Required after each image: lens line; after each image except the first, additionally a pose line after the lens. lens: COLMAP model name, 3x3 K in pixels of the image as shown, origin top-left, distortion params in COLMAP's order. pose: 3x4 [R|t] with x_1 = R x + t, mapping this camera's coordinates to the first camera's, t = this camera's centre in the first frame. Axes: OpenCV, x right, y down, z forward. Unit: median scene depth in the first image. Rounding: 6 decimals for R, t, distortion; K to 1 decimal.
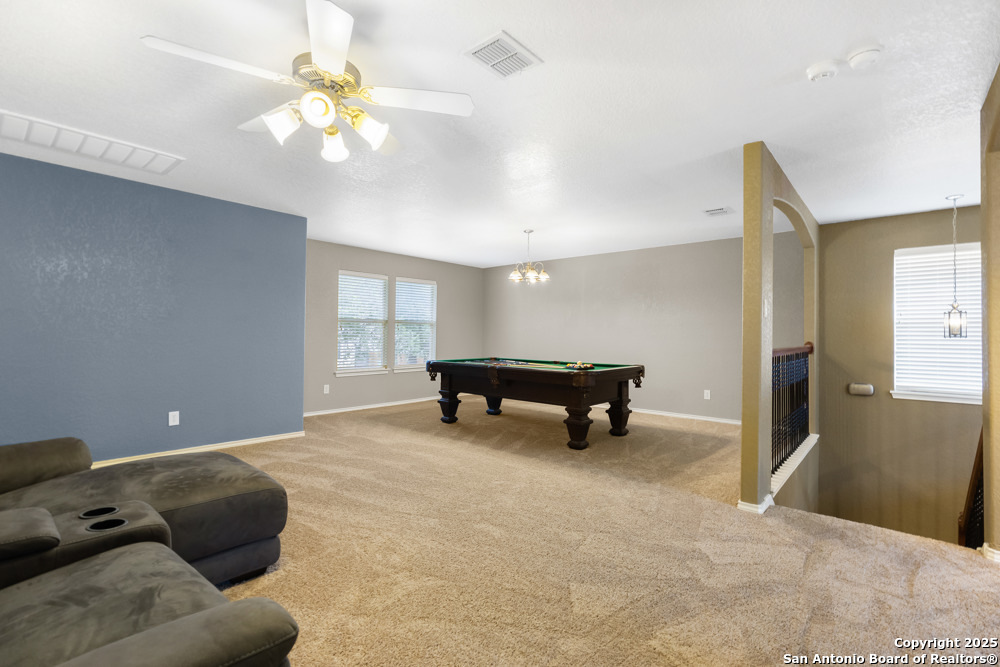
lens RADIAL K [[467.4, 0, 493.4], [0, 467.4, 332.6], [0, 0, 1]] dist [-0.001994, -0.000334]
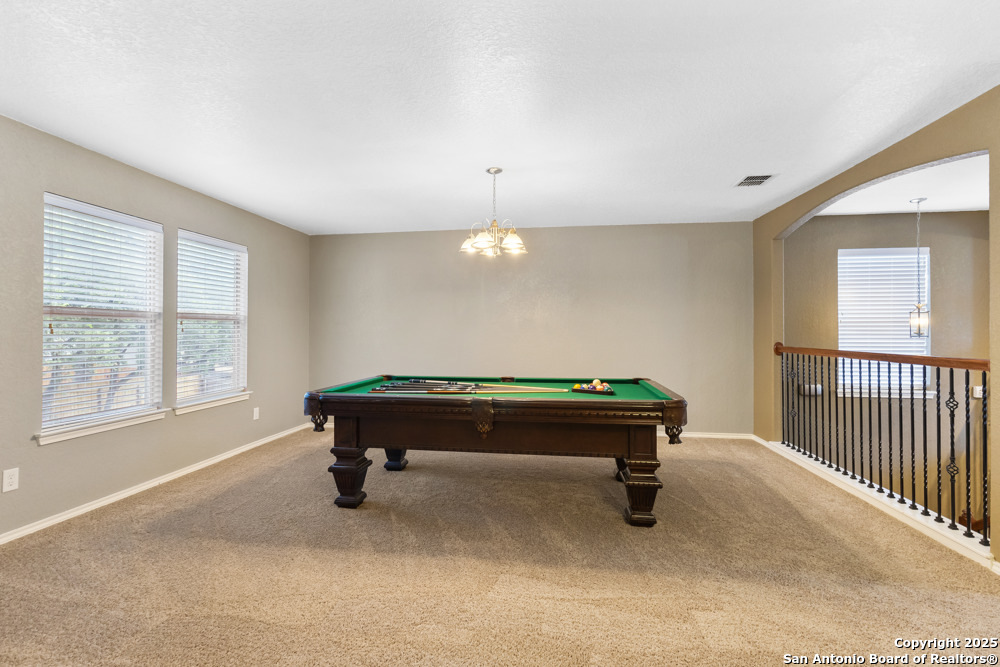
lens RADIAL K [[467.4, 0, 493.4], [0, 467.4, 332.6], [0, 0, 1]] dist [-0.001994, -0.000334]
pose [[0.827583, -0.012527, 0.561204, -0.258676], [0.005610, 0.999886, 0.014045, -0.012798], [-0.561316, -0.008475, 0.827558, 0.463751]]
